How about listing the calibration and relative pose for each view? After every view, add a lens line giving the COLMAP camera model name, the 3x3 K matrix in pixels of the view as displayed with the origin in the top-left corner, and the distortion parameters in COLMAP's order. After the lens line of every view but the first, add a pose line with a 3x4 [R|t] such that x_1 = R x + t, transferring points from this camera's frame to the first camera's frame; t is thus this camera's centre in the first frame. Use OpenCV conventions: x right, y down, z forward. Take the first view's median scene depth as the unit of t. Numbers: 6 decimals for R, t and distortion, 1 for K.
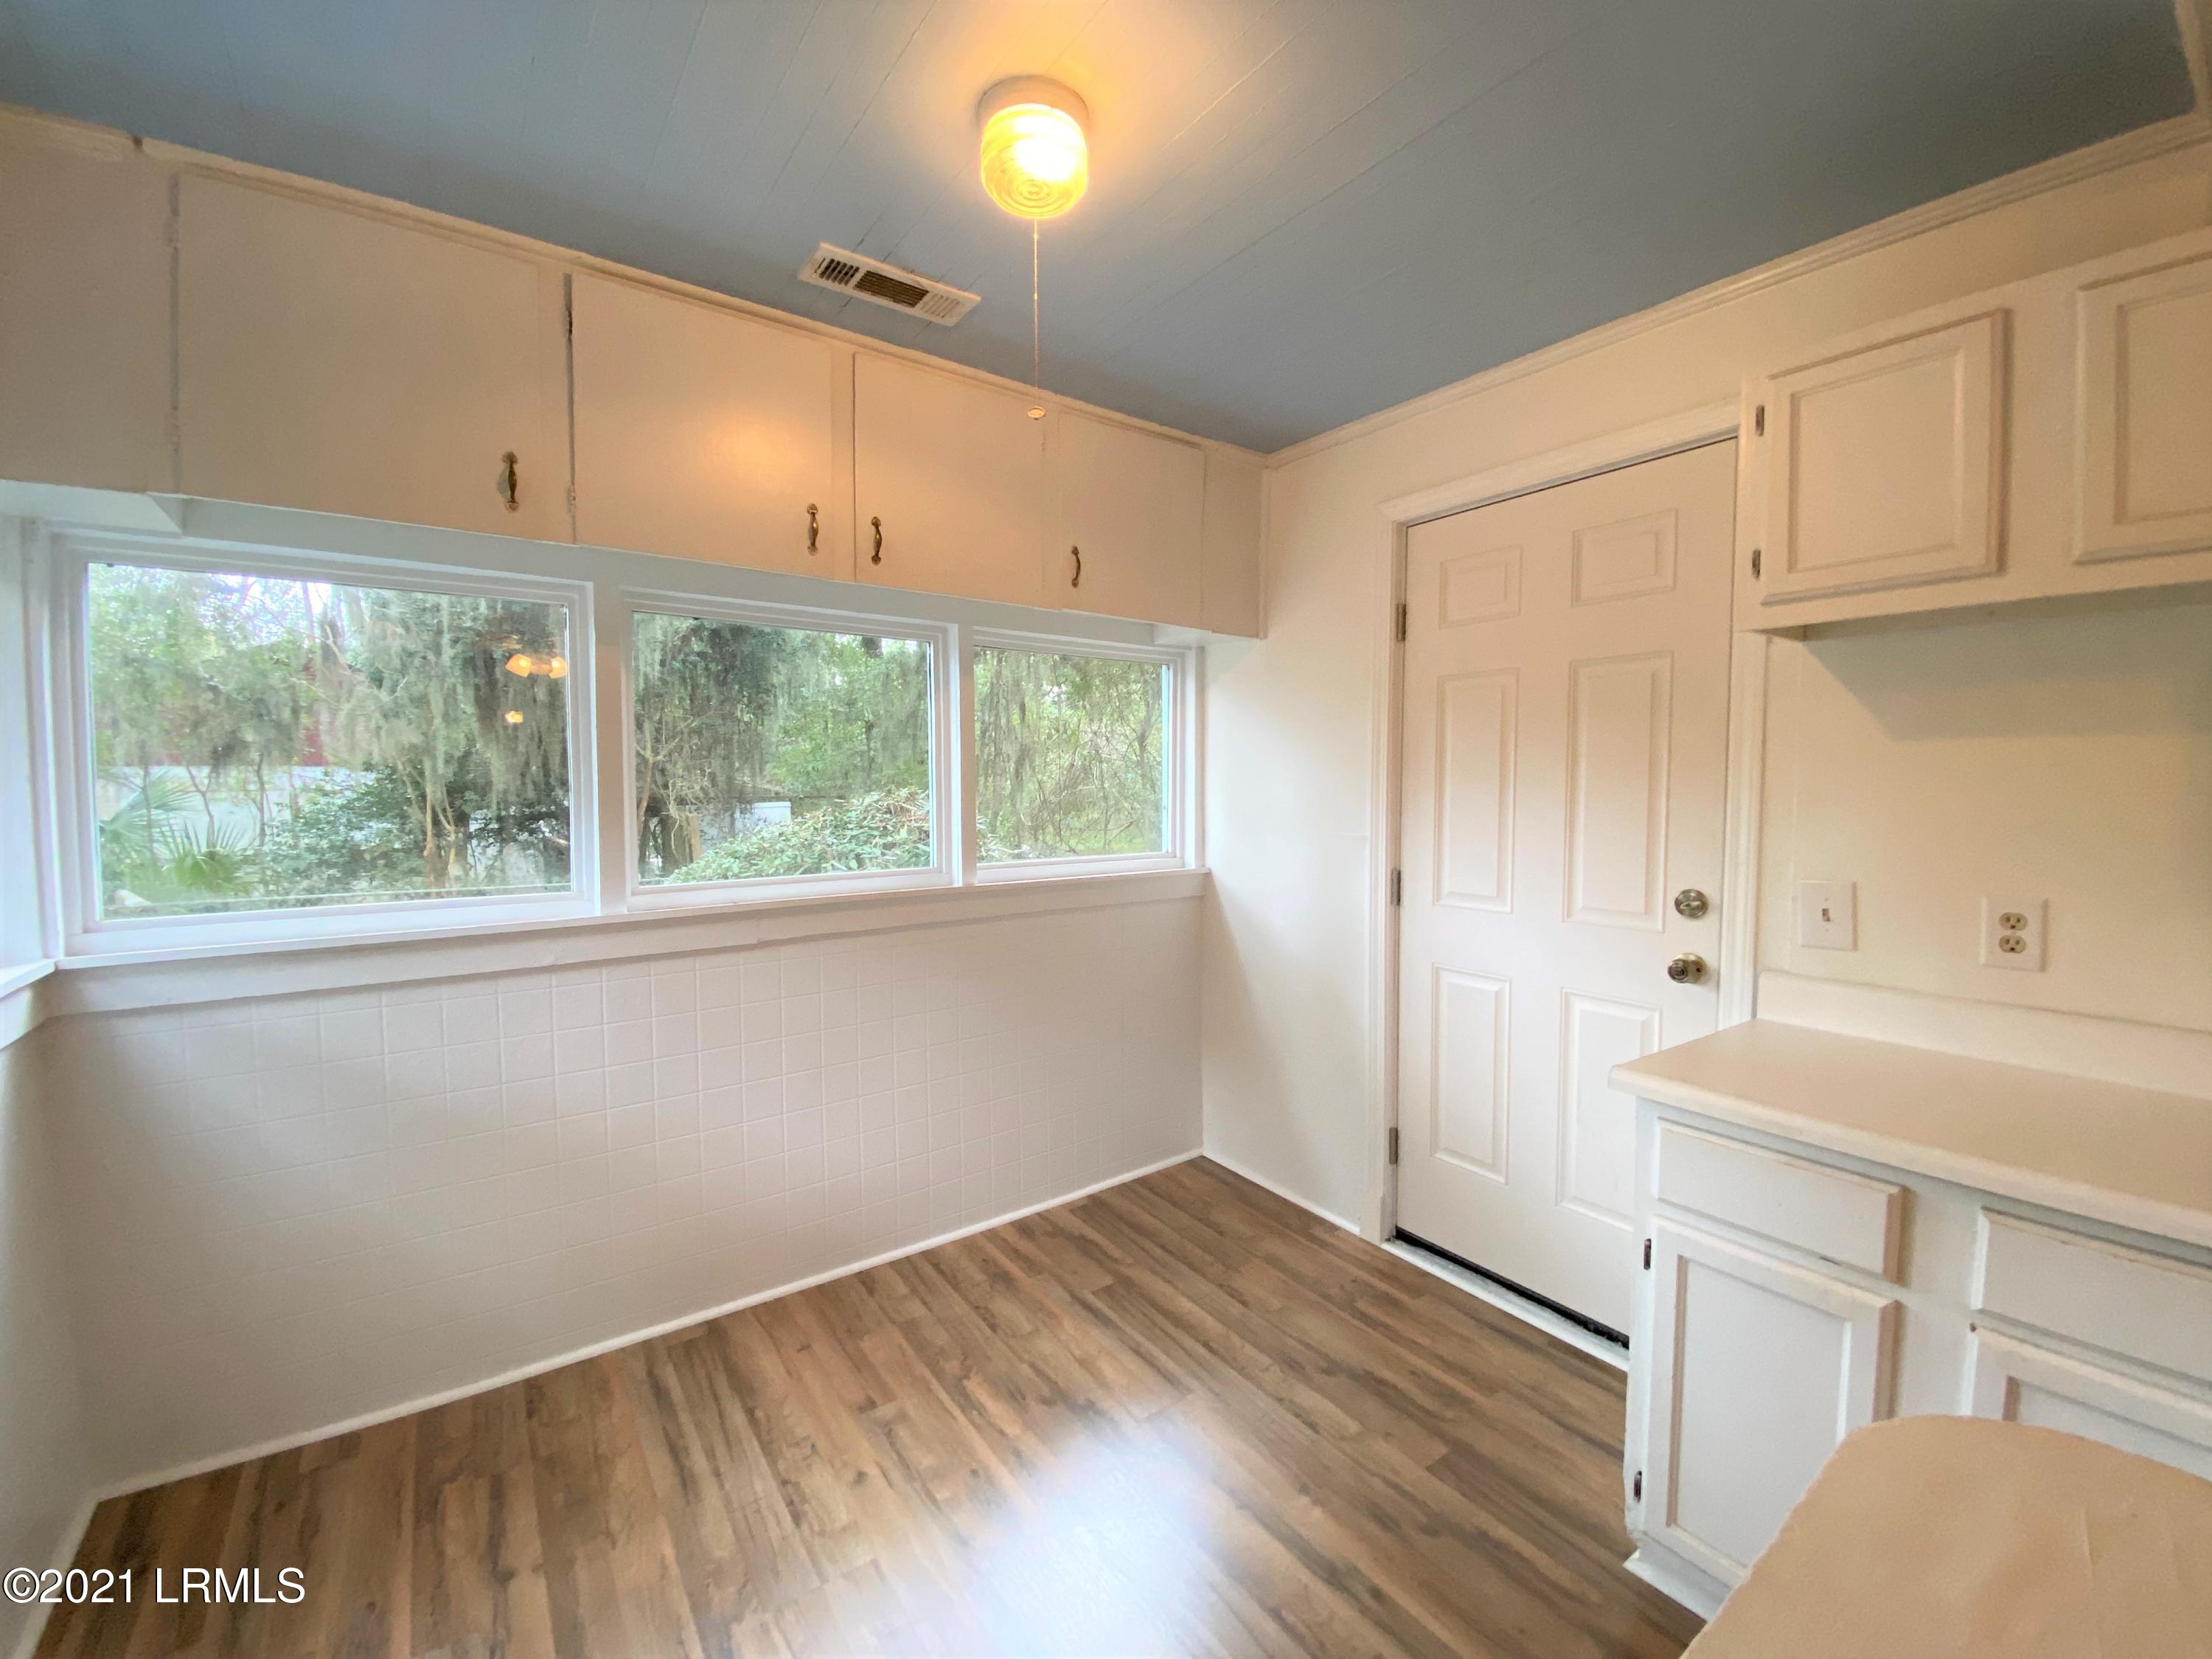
lens RADIAL K [[889.3, 0, 1111.3], [0, 889.3, 834.8], [0, 0, 1]] dist [0.019328, -0.021260]
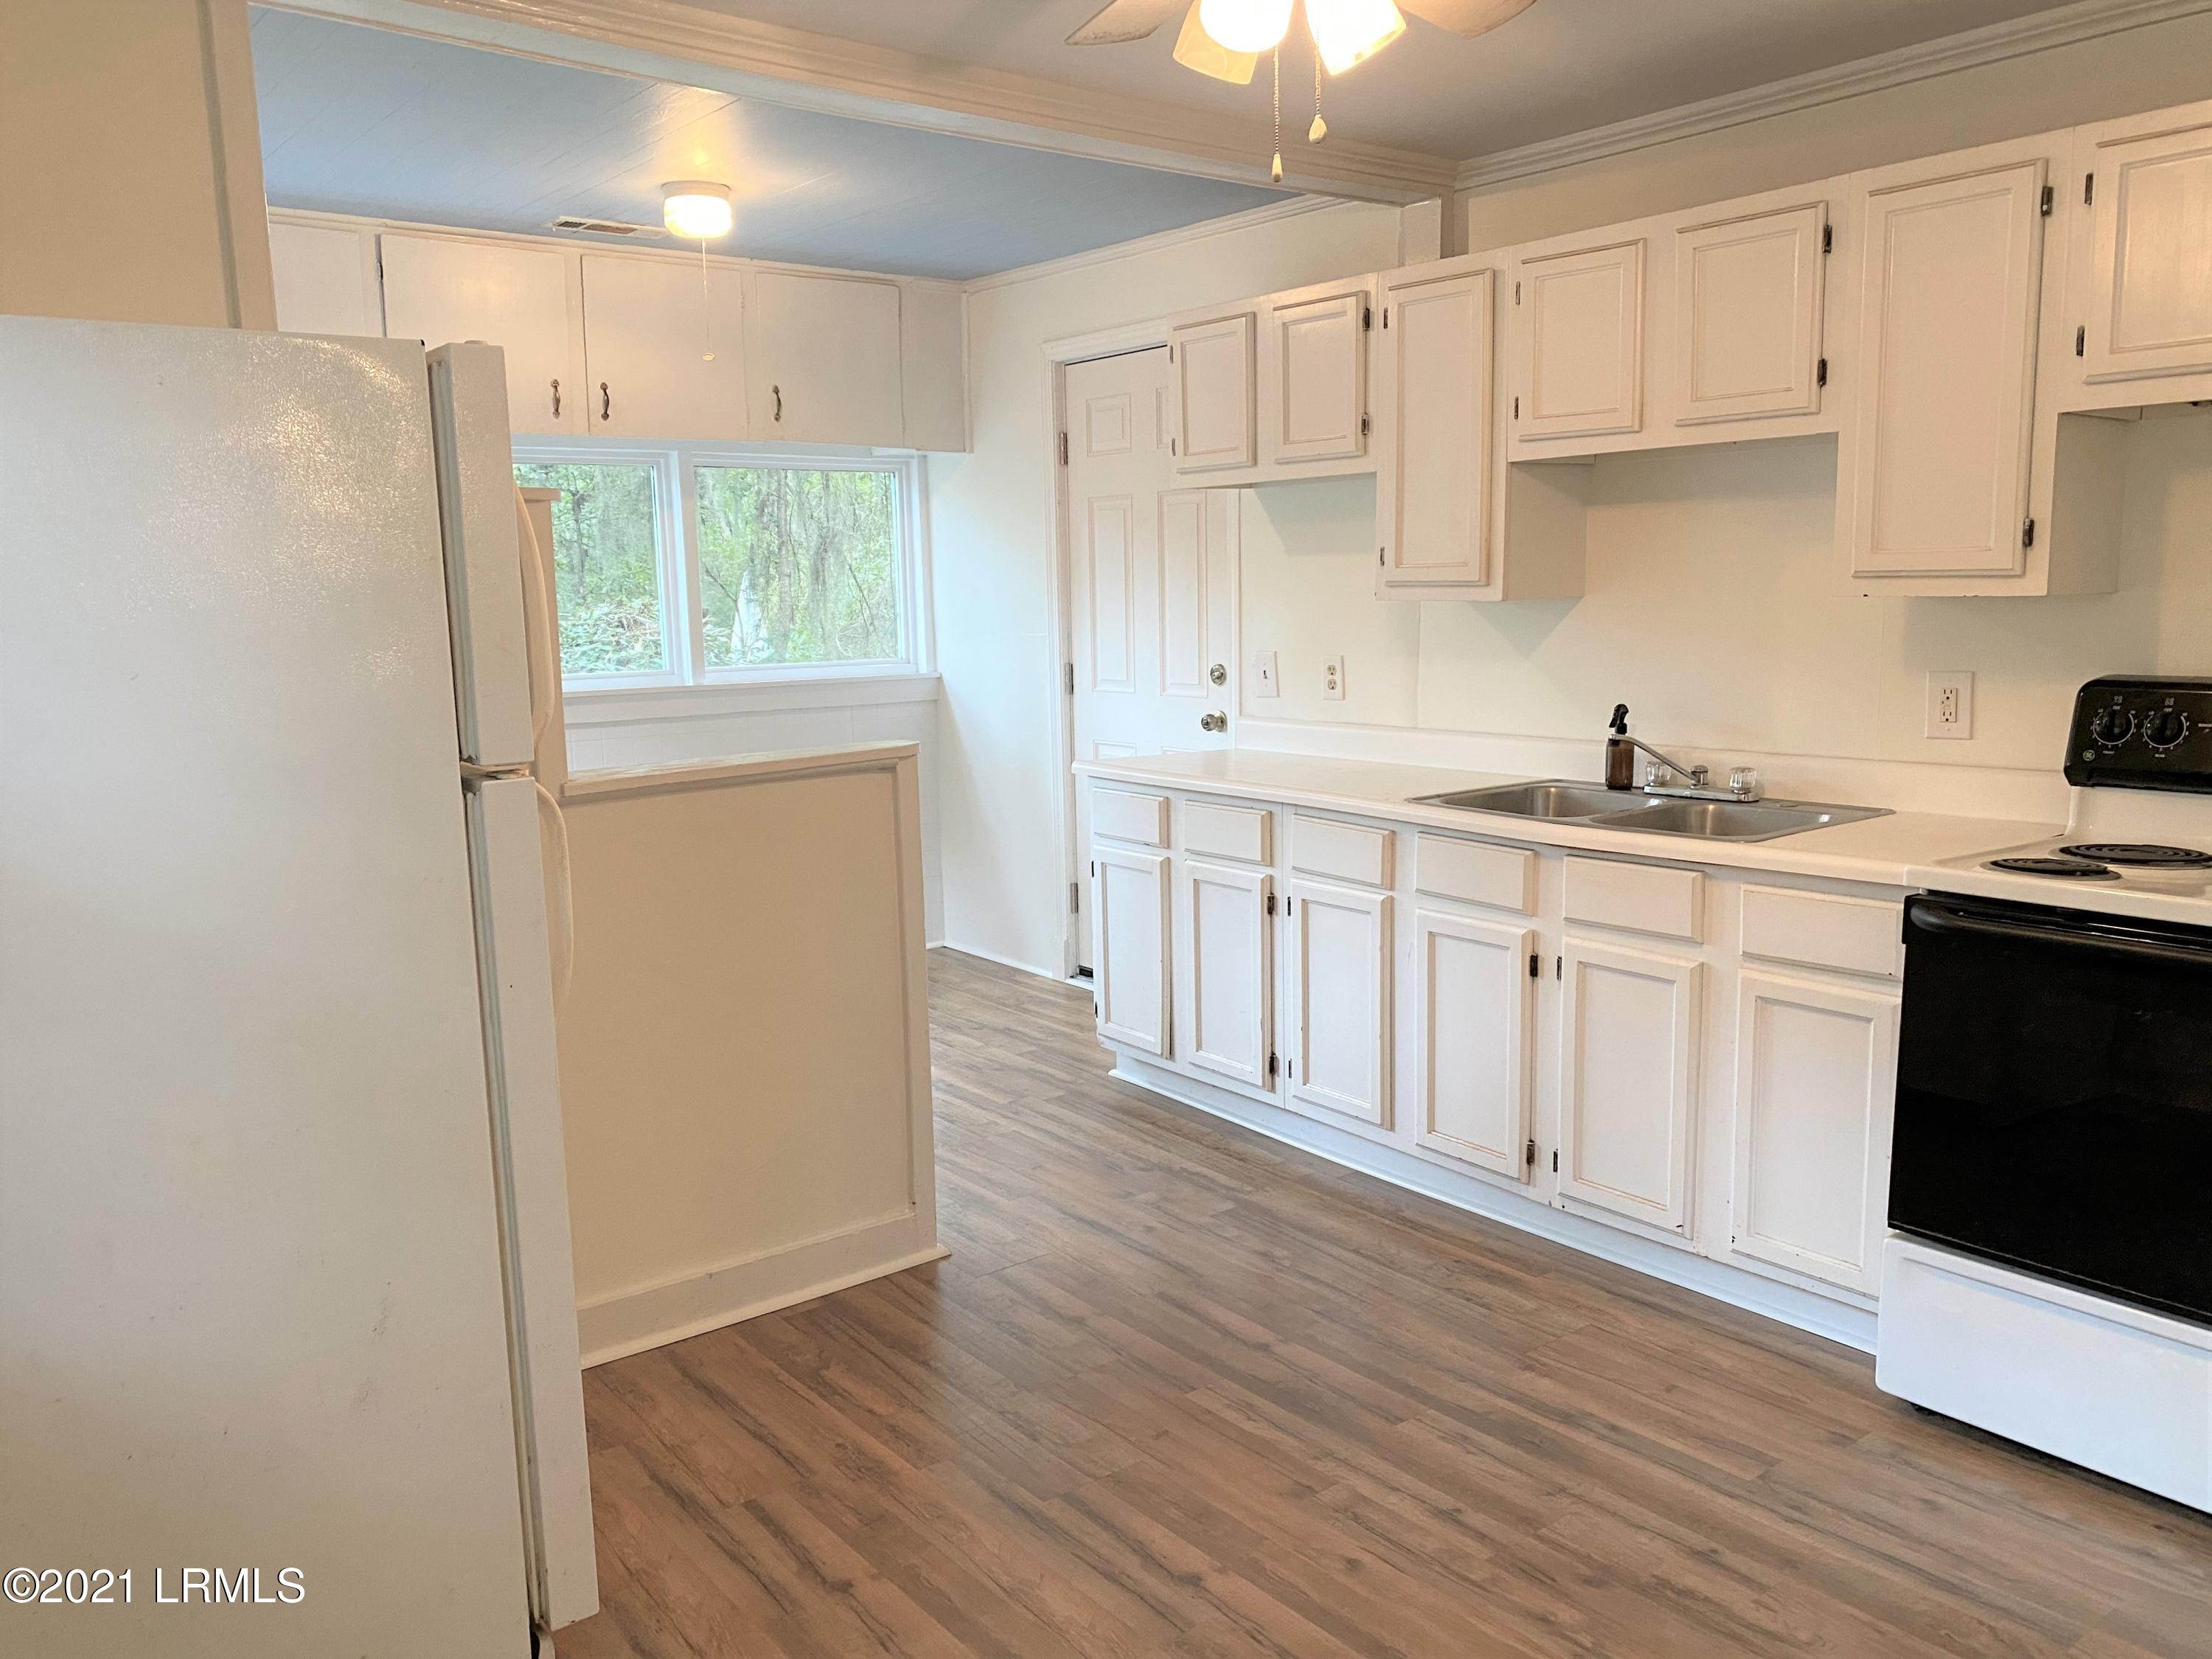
lens RADIAL K [[1678.8, 0, 1155.5], [0, 1678.8, 856.8], [0, 0, 1]] dist [0.002726, -0.094009]
pose [[0.997643, -0.025598, 0.063666, 0.337894], [0.018801, 0.994278, 0.105156, 0.074630], [-0.065993, -0.103711, 0.992416, -1.433695]]
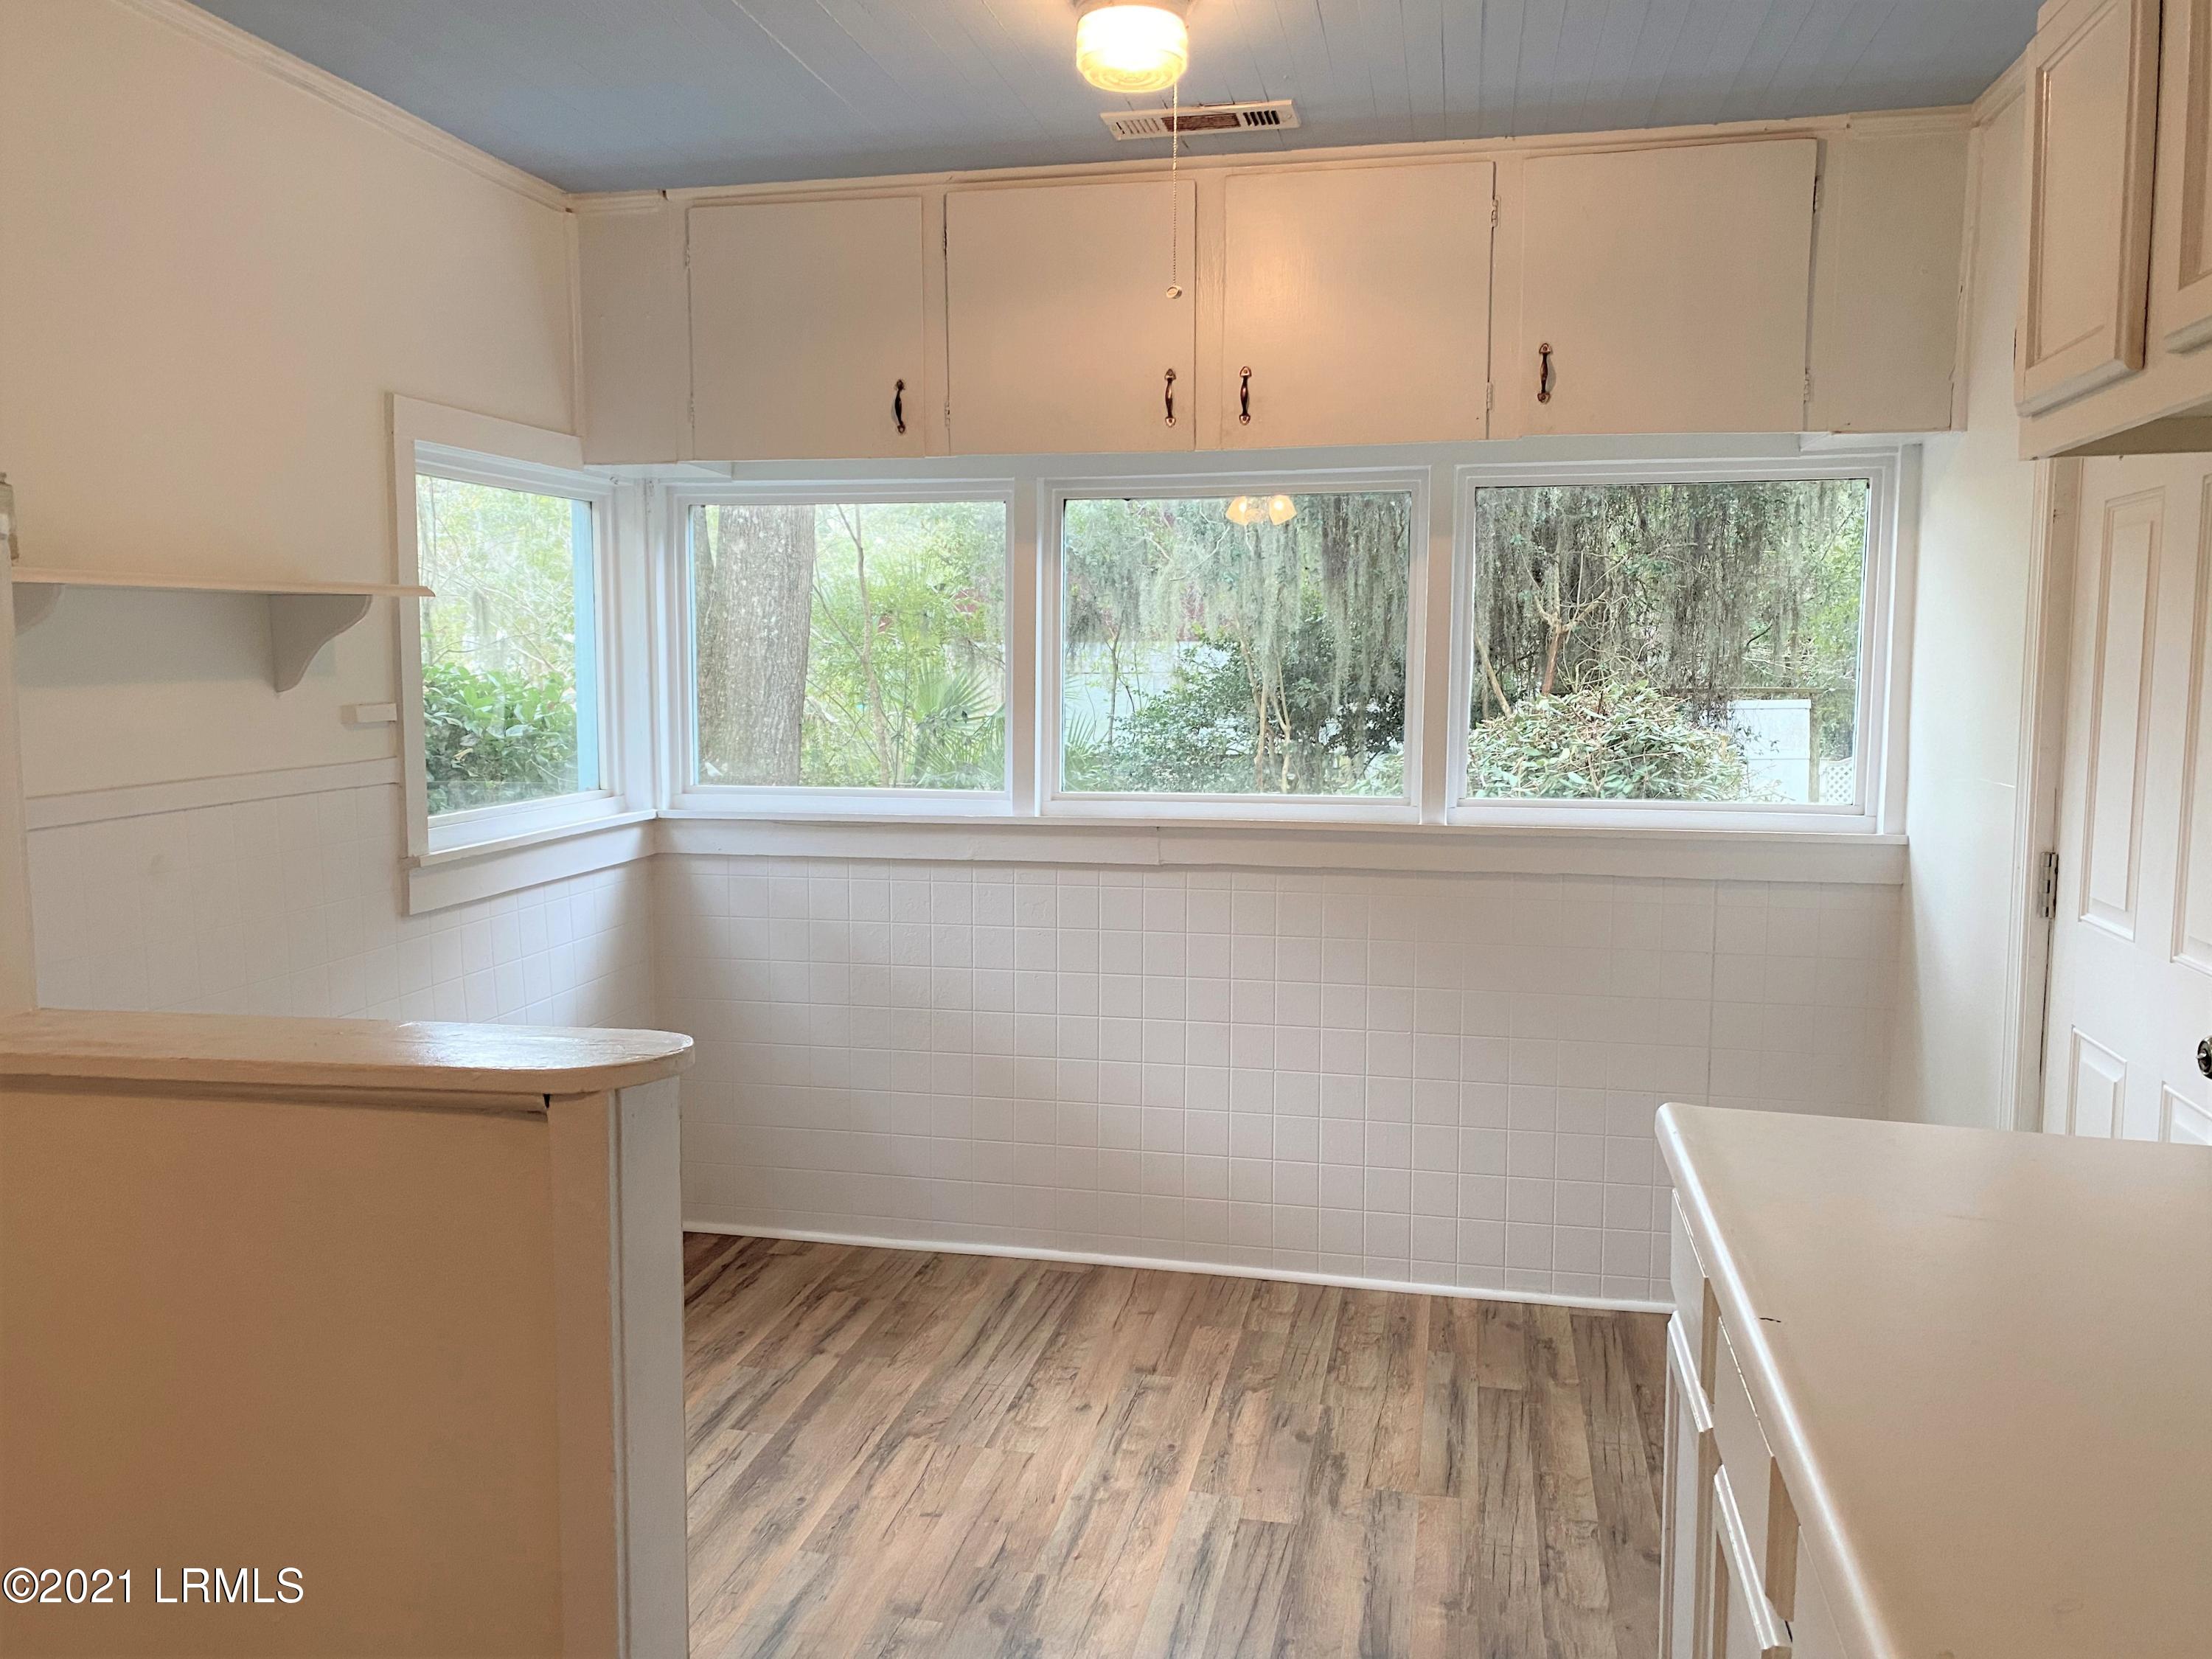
lens RADIAL K [[1690.7, 0, 1104.5], [0, 1690.7, 819.0], [0, 0, 1]] dist [0.006494, -0.001608]
pose [[0.666355, 0.071228, -0.742225, 0.835297], [-0.043901, 0.997448, 0.056306, -0.014059], [0.744341, -0.004935, 0.667781, -0.159778]]
